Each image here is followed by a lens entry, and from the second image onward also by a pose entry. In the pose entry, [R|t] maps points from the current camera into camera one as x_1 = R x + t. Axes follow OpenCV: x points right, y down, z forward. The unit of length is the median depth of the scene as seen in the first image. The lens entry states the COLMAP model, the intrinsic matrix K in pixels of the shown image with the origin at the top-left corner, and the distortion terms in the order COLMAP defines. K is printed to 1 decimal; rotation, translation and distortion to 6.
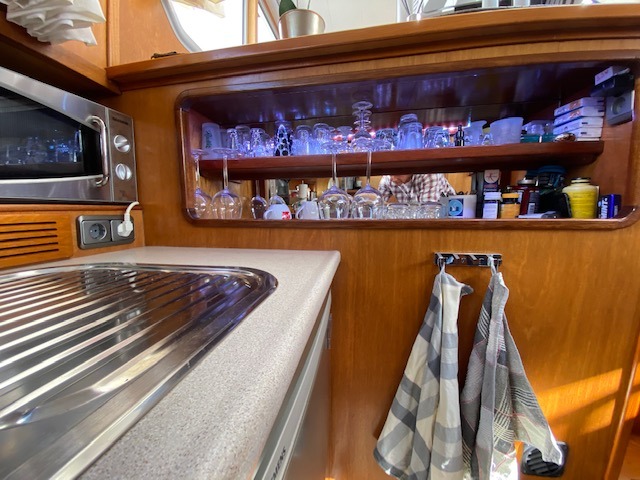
lens RADIAL K [[261.5, 0, 318.6], [0, 261.5, 238.5], [0, 0, 1]] dist [-0.005768, -0.003240]
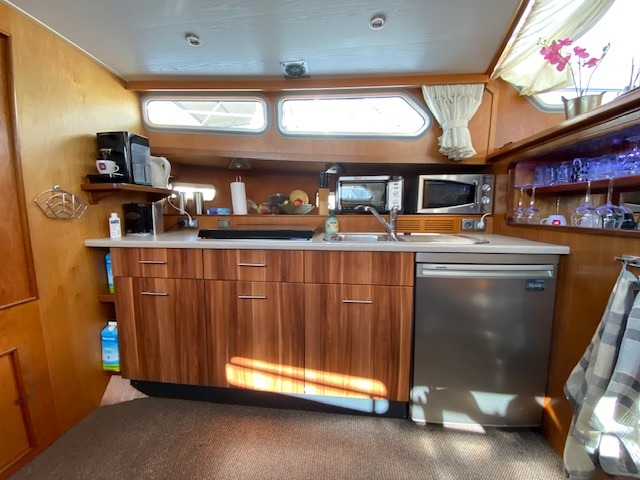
lens RADIAL K [[261.5, 0, 321.4], [0, 261.5, 240.9], [0, 0, 1]] dist [-0.005768, -0.003240]
pose [[0.063377, 0.114813, -0.991363, 1.457538], [-0.116971, 0.987368, 0.106872, 0.018663], [0.991111, 0.109188, 0.076007, -0.554123]]
